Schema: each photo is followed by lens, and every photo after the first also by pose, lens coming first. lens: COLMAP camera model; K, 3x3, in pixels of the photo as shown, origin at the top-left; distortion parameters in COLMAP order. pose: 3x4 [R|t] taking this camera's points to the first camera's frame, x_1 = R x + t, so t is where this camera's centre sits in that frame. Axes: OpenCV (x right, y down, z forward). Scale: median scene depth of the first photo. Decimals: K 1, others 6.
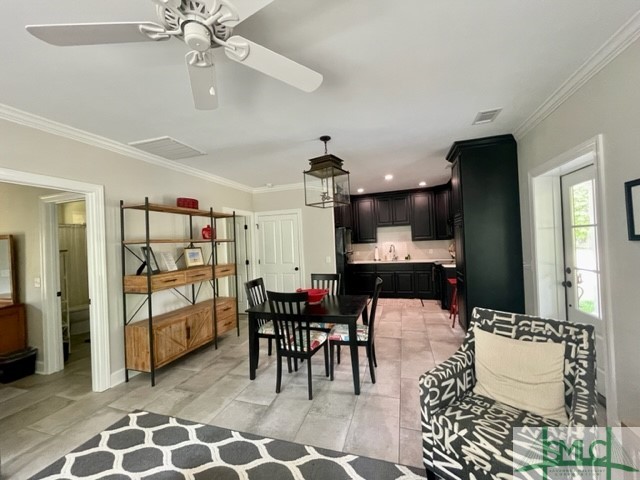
lens RADIAL K [[259.7, 0, 320.3], [0, 259.7, 239.3], [0, 0, 1]] dist [-0.001807, -0.000284]
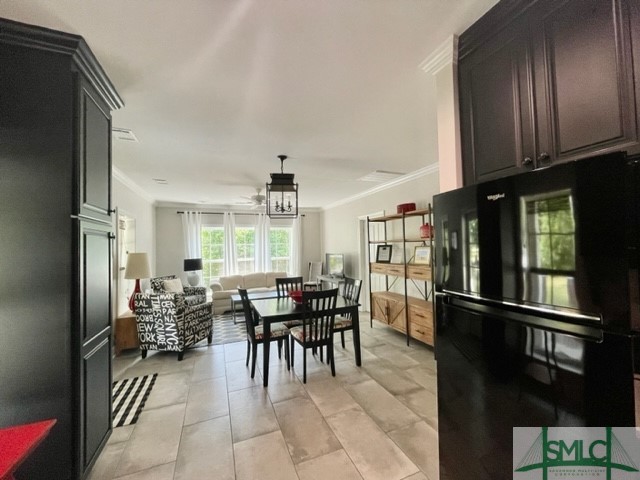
lens RADIAL K [[259.7, 0, 320.3], [0, 259.7, 239.3], [0, 0, 1]] dist [-0.001807, -0.000284]
pose [[-0.765598, 0.041953, -0.641950, 0.725482], [0.061626, 0.998065, -0.008269, -0.017679], [0.640361, -0.045891, -0.766702, 2.249332]]
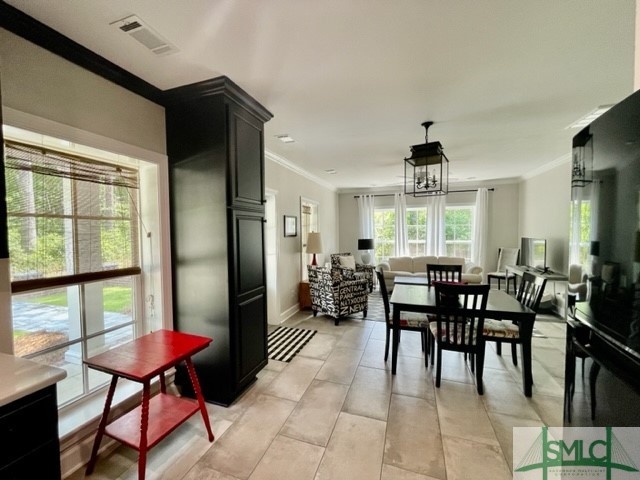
lens RADIAL K [[259.7, 0, 320.3], [0, 259.7, 239.3], [0, 0, 1]] dist [-0.001807, -0.000284]
pose [[-0.998154, 0.052567, 0.030430, 0.467755], [0.053223, 0.998358, 0.021167, -0.005989], [-0.029267, 0.022747, -0.999313, 2.284277]]
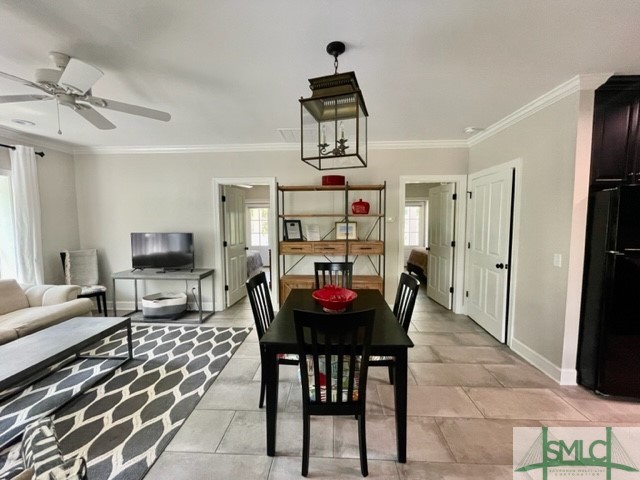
lens RADIAL K [[259.7, 0, 320.3], [0, 259.7, 239.3], [0, 0, 1]] dist [-0.001807, -0.000284]
pose [[0.257586, 0.111133, -0.959843, 0.719904], [0.003760, 0.993241, 0.116009, -0.028724], [0.966248, -0.033491, 0.255427, 0.921514]]
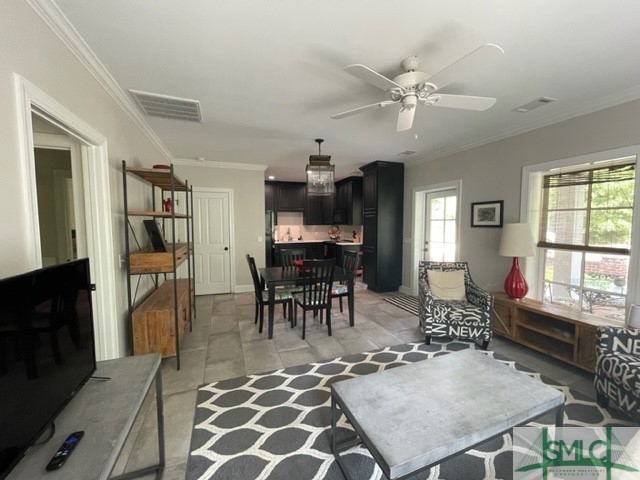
lens RADIAL K [[259.7, 0, 320.3], [0, 259.7, 239.3], [0, 0, 1]] dist [-0.001807, -0.000284]
pose [[0.785587, 0.001022, 0.618750, -0.873038], [-0.037336, 0.998255, 0.045755, 0.036680], [-0.617623, -0.059046, 0.784255, -0.023116]]
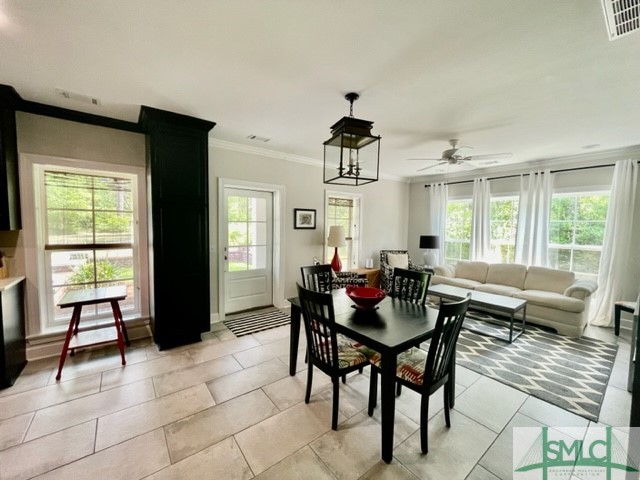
lens RADIAL K [[259.7, 0, 320.3], [0, 259.7, 239.3], [0, 0, 1]] dist [-0.001807, -0.000284]
pose [[-0.822070, -0.003071, 0.569379, -0.411727], [0.013752, 0.999587, 0.025248, 0.030557], [-0.569221, 0.028586, -0.821688, 1.984520]]
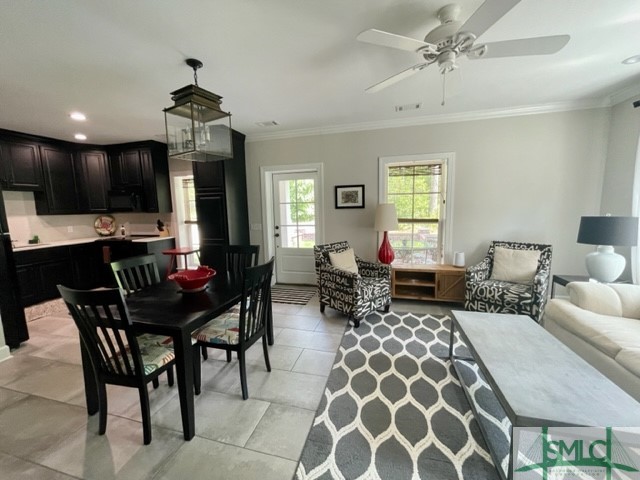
lens RADIAL K [[259.7, 0, 320.3], [0, 259.7, 239.3], [0, 0, 1]] dist [-0.001807, -0.000284]
pose [[-0.043296, -0.080188, 0.995839, -0.882097], [0.013436, 0.996637, 0.080837, 0.060426], [-0.998972, 0.016880, -0.042073, 0.788387]]
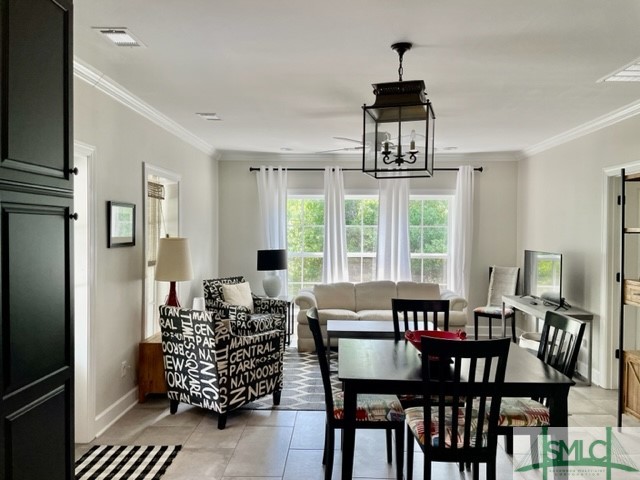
lens RADIAL K [[483.5, 0, 326.4], [0, 483.5, 238.7], [0, 0, 1]] dist [0.090939, -0.121763]
pose [[-0.959446, 0.041765, -0.278780, 0.528229], [0.037882, 0.999096, 0.019304, -0.028184], [0.279334, 0.007960, -0.960161, 2.207596]]
